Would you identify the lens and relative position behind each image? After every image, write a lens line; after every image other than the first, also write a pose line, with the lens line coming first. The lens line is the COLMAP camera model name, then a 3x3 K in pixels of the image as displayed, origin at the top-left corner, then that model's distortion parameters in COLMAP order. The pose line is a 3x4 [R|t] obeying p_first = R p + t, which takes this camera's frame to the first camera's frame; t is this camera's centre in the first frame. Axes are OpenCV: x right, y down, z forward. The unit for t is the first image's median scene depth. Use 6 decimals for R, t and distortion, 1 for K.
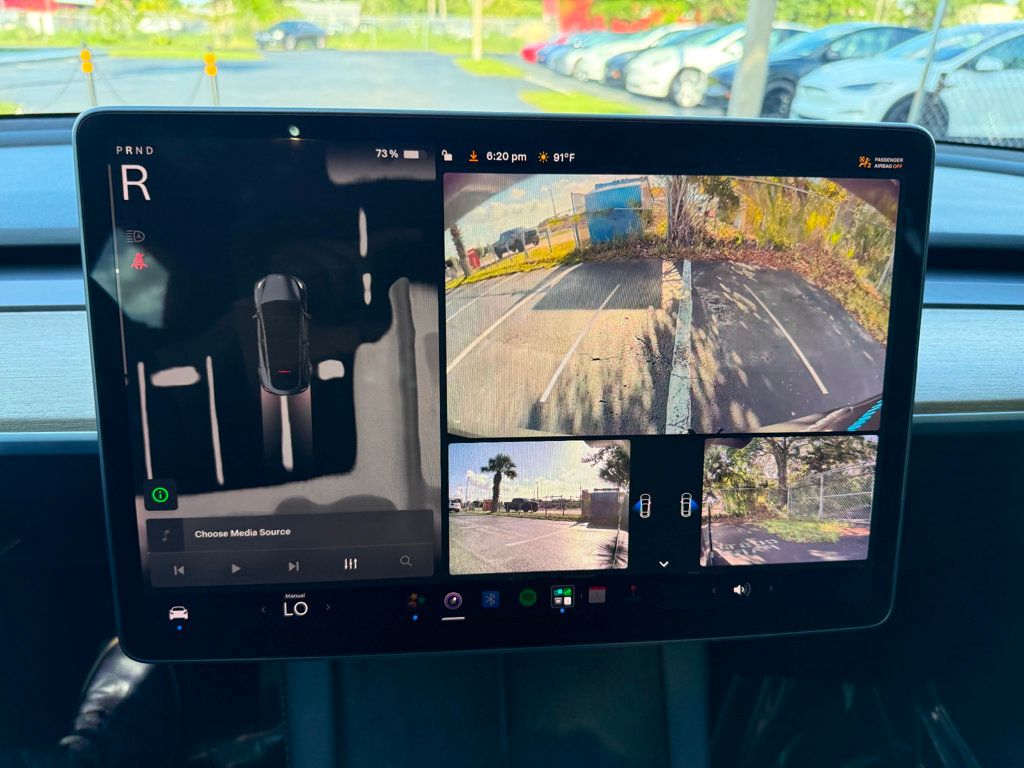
lens RADIAL K [[717.0, 0, 515.6], [0, 717.0, 385.9], [0, 0, 1]] dist [-0.008637, -0.003509]
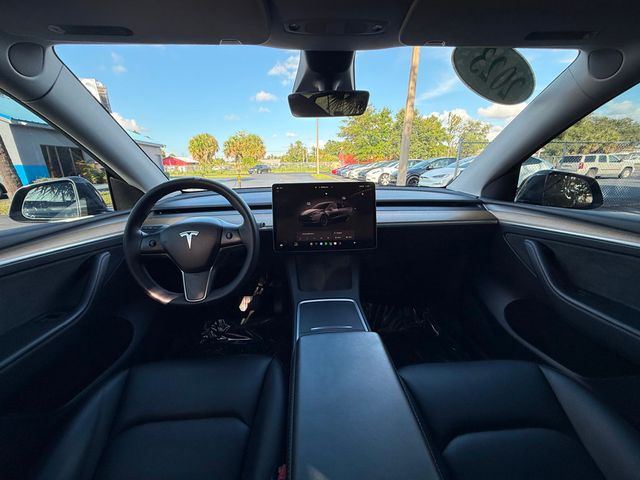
lens RADIAL K [[246.5, 0, 320.0], [0, 246.5, 240.0], [0, 0, 1]] dist [0.000808, 0.000081]
pose [[0.998185, -0.032057, -0.050974, 0.030493], [0.023231, 0.985993, -0.165160, 0.237553], [0.055554, 0.163676, 0.984949, -0.548832]]
